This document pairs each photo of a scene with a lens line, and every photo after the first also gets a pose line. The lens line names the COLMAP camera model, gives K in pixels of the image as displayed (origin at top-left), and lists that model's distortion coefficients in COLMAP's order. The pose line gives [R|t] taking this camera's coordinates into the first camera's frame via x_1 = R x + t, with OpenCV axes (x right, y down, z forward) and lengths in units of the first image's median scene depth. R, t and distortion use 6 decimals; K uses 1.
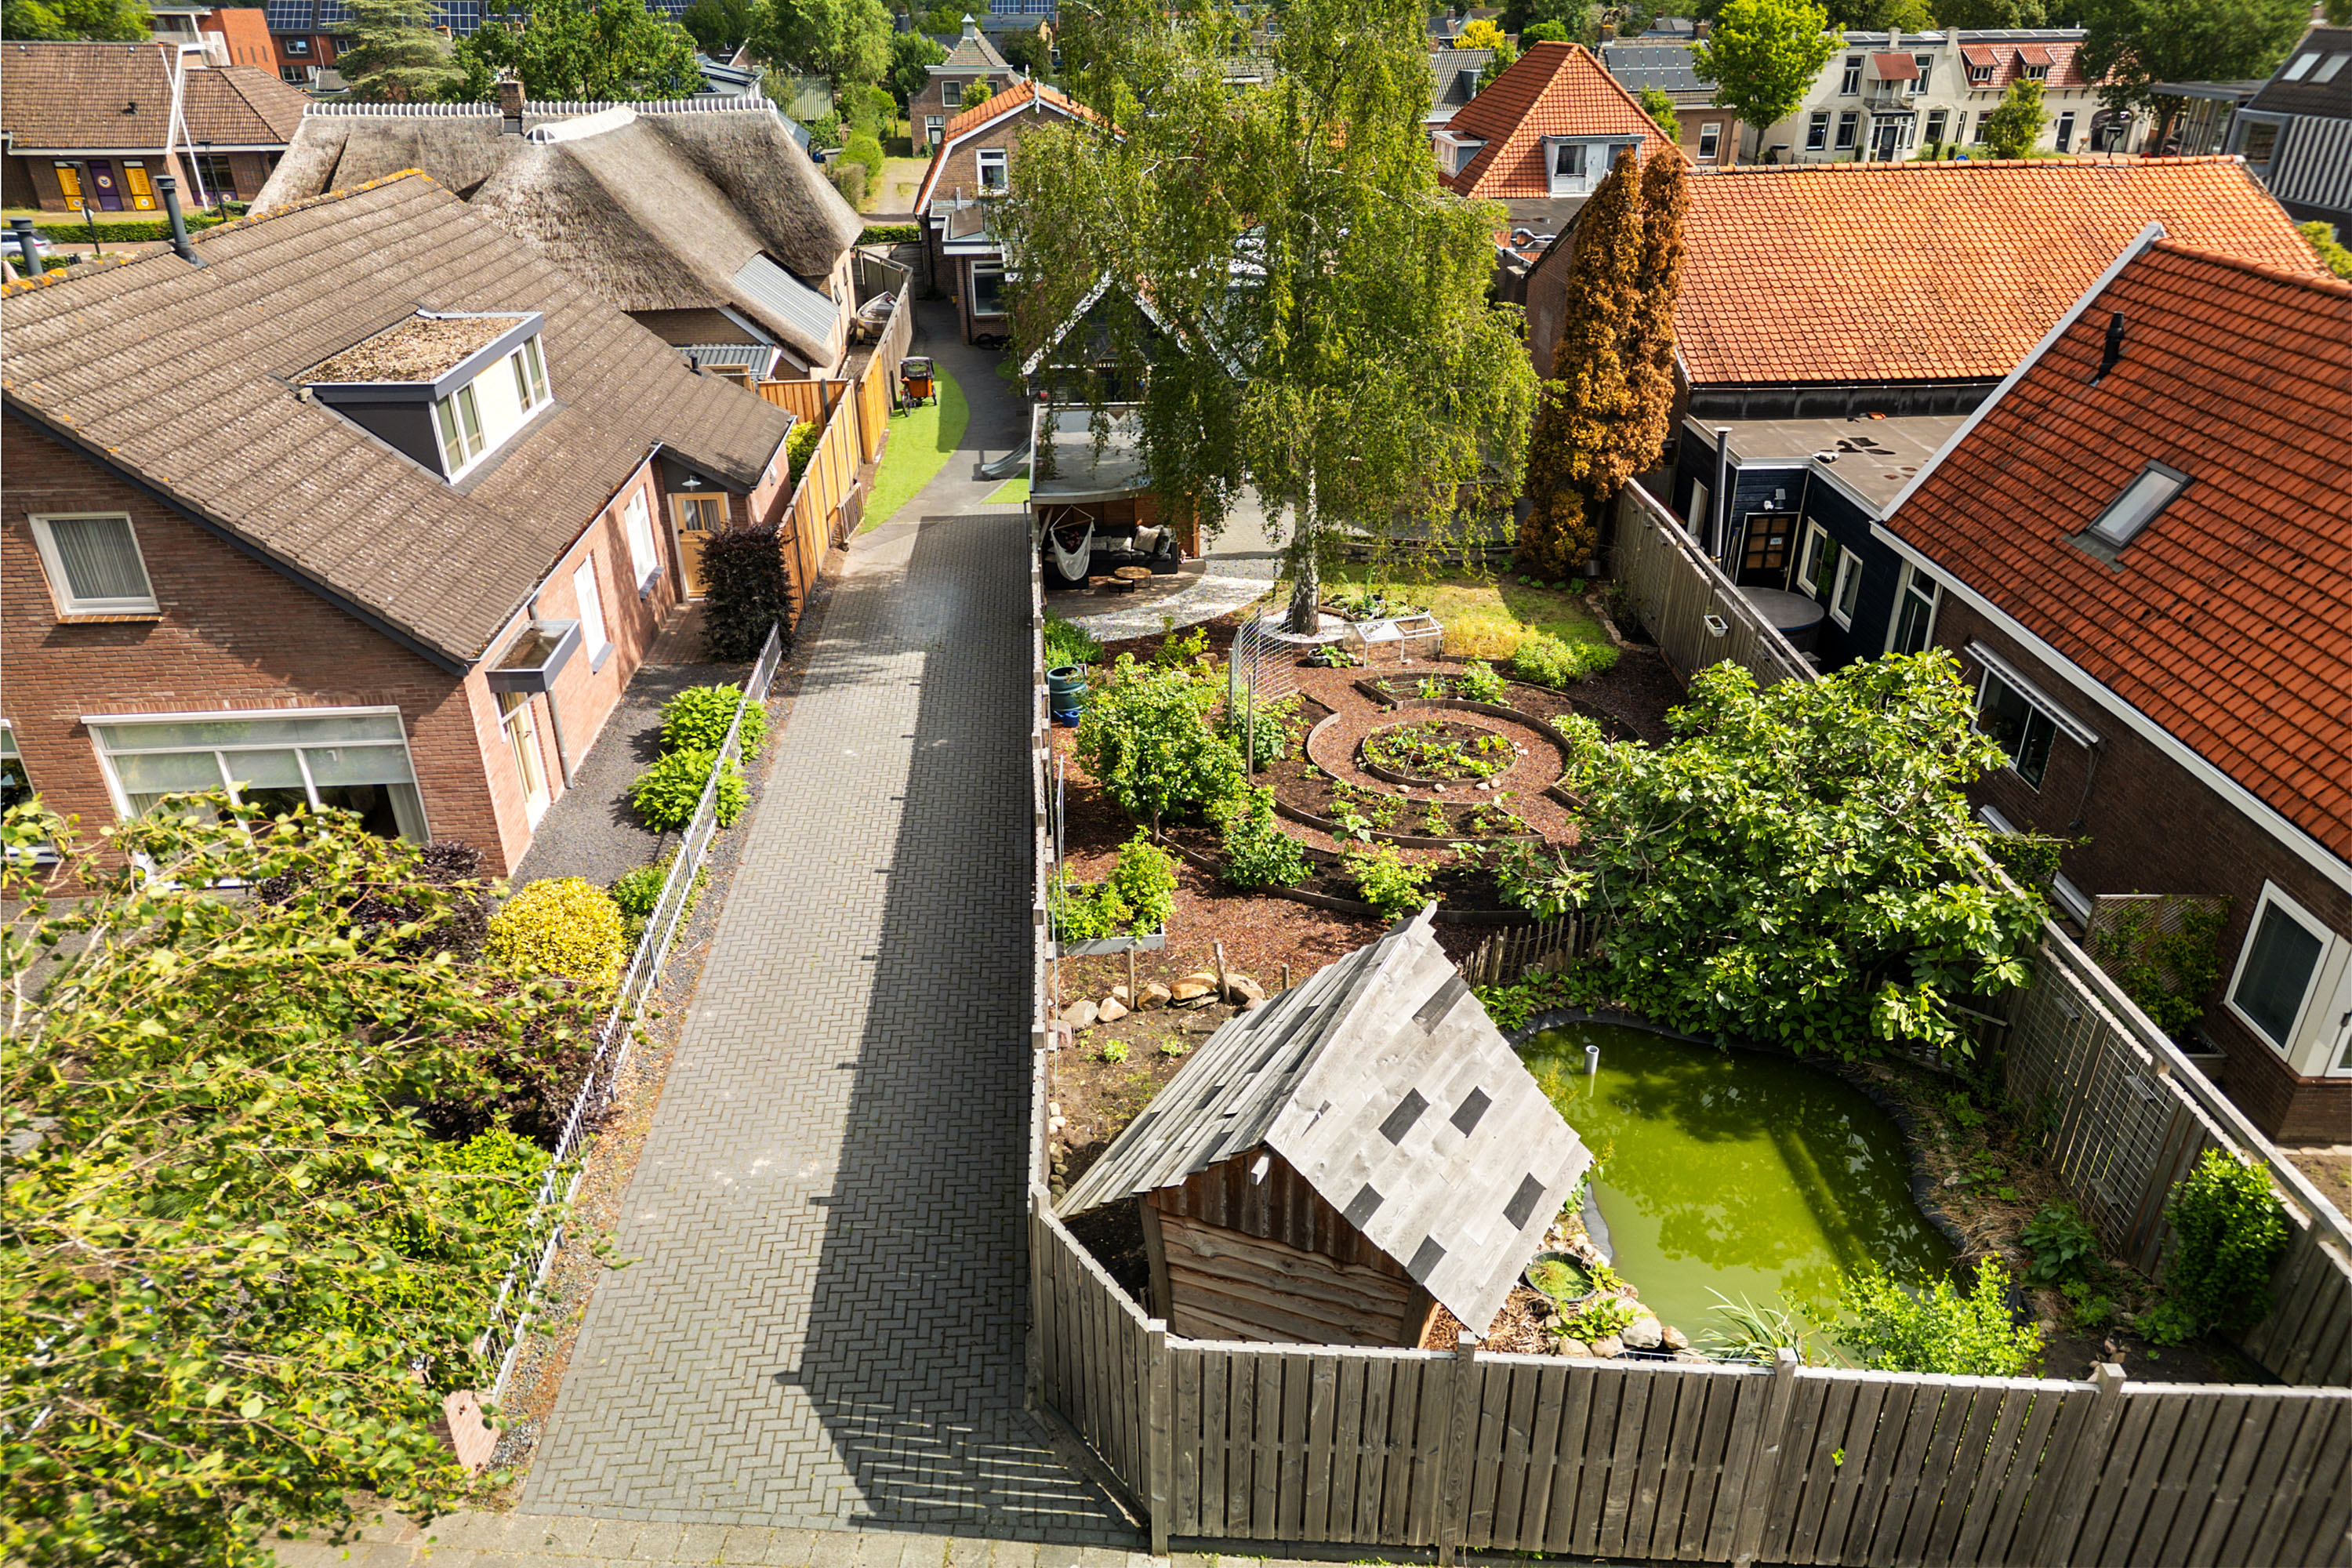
lens RADIAL K [[1558.7, 0, 1176.1], [0, 1558.7, 757.3], [0, 0, 1]] dist [0.061023, -0.048284]
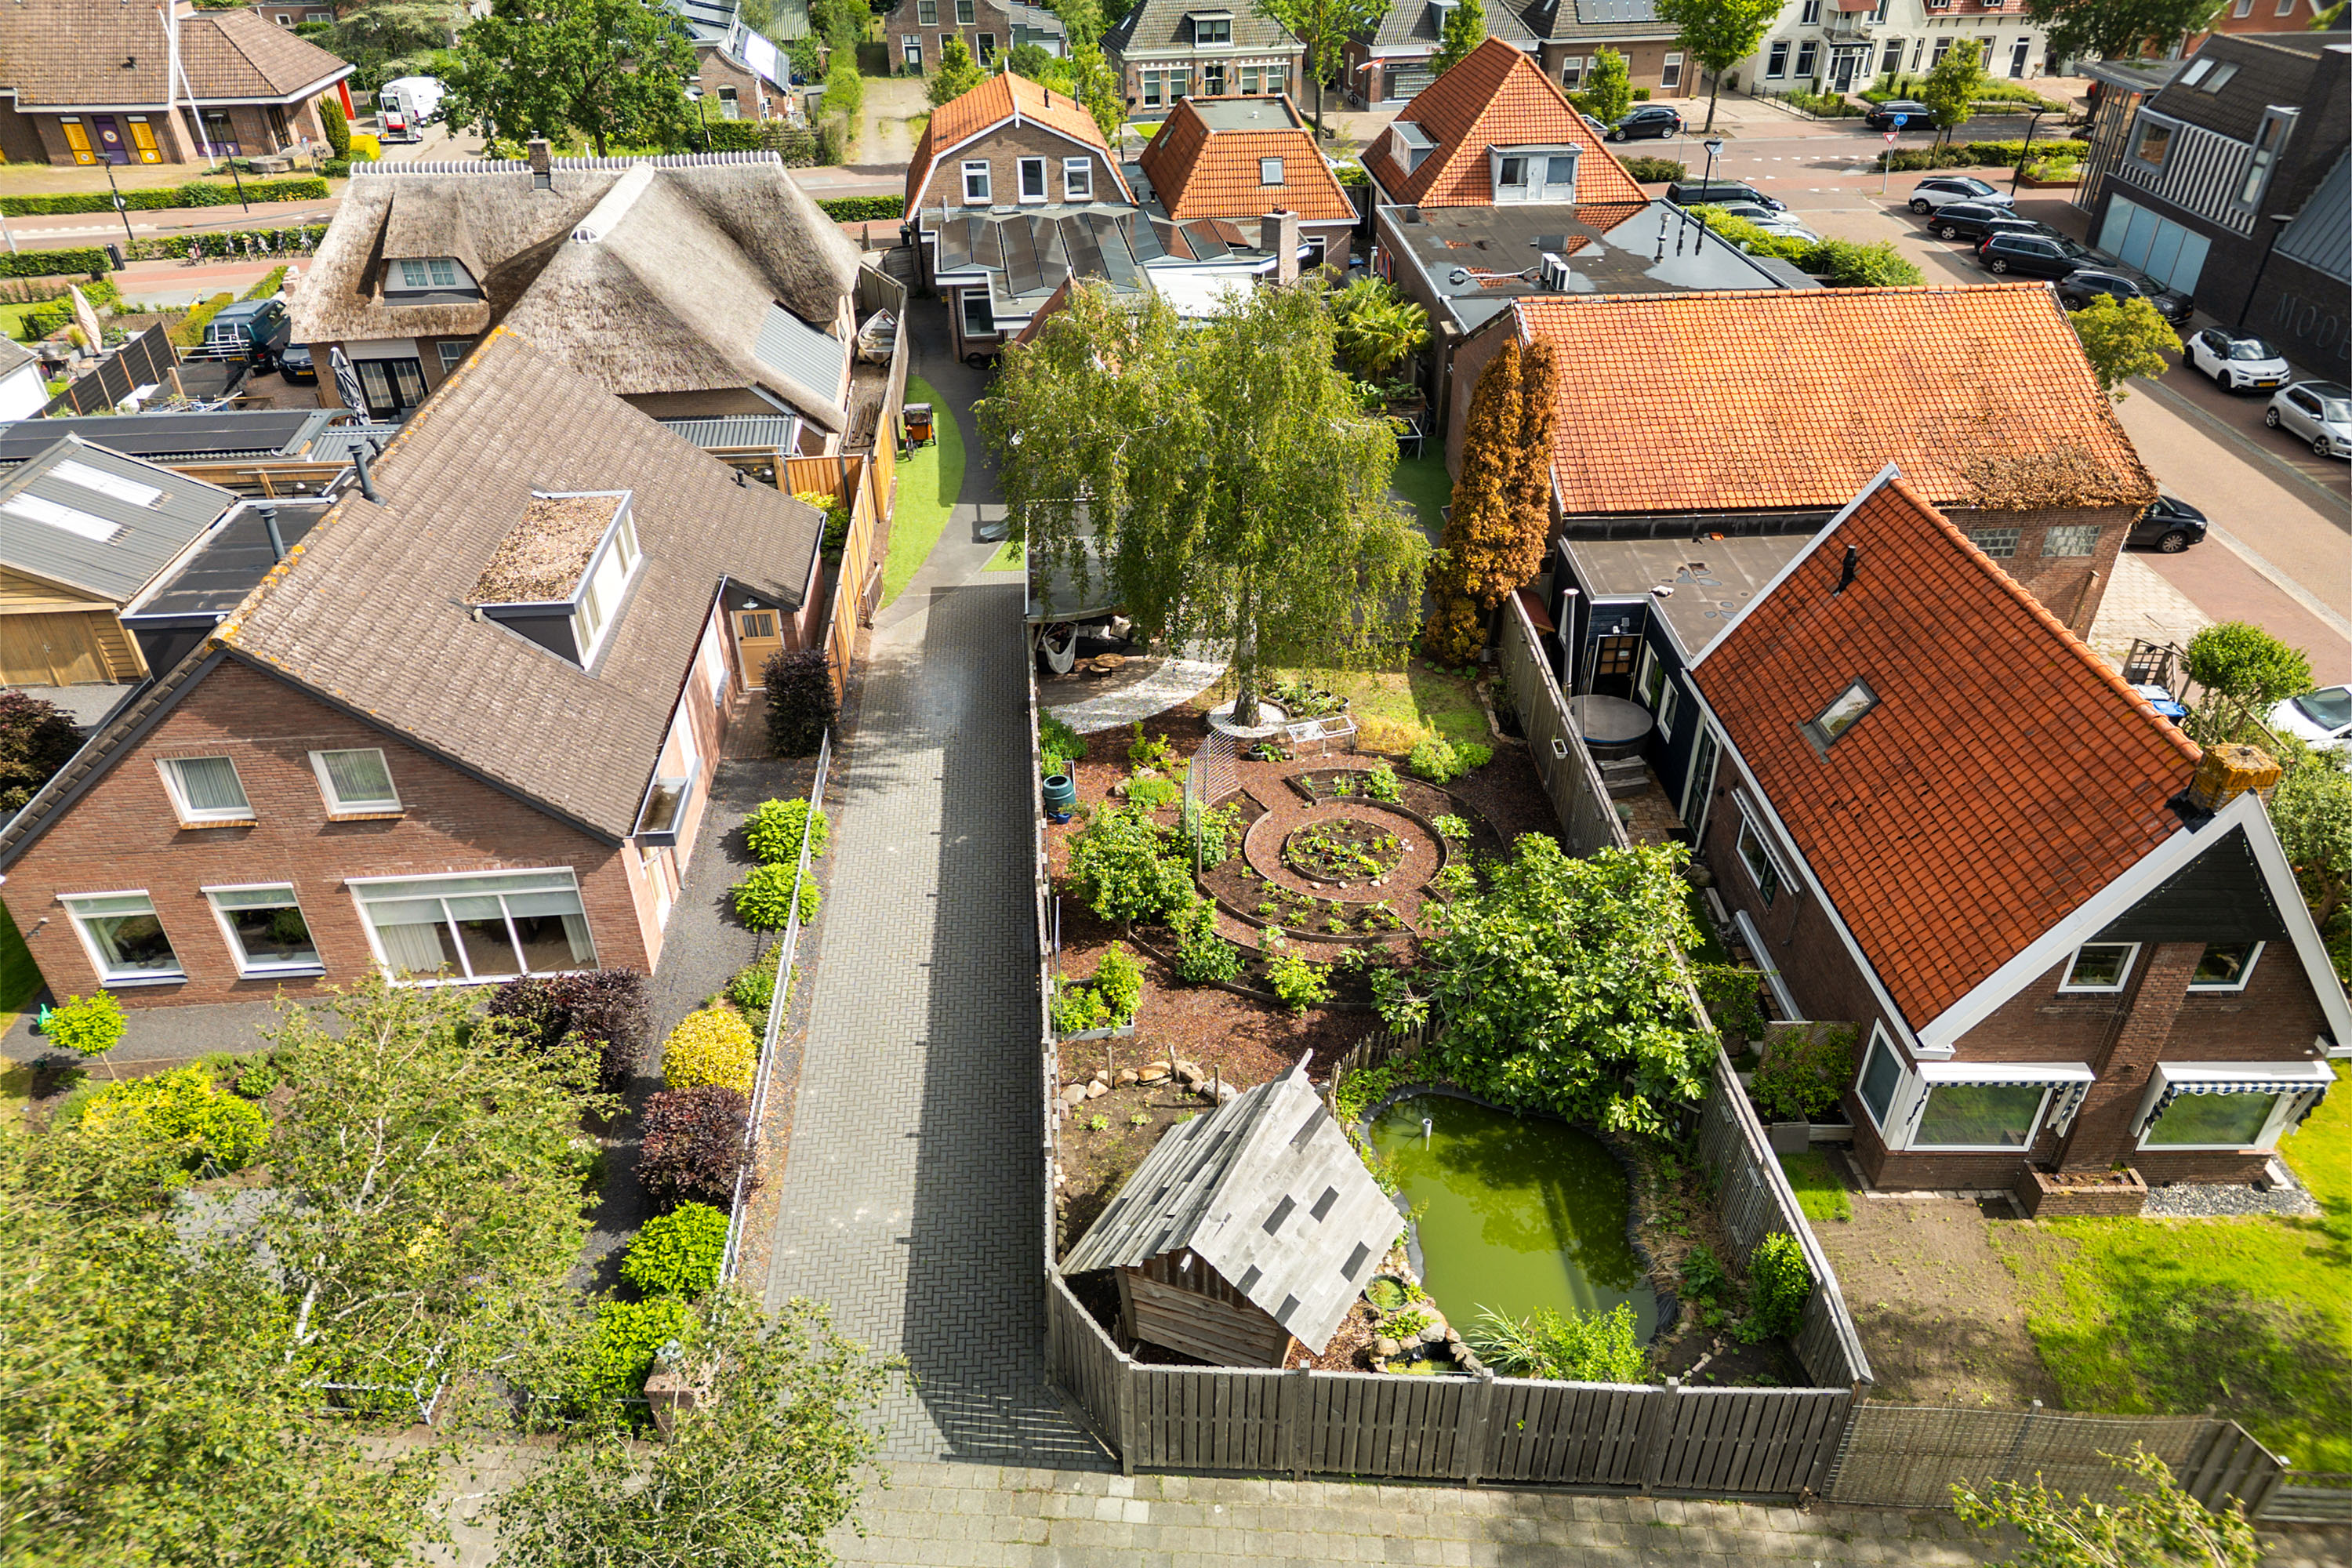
lens RADIAL K [[1590.3, 0, 1176.0], [0, 1590.3, 784.0], [0, 0, 1]] dist [0.077552, -0.067405]
pose [[0.999944, -0.006471, 0.008325, 0.017440], [0.005319, 0.991280, 0.131663, -0.252866], [-0.009104, -0.131611, 0.991260, -0.336688]]
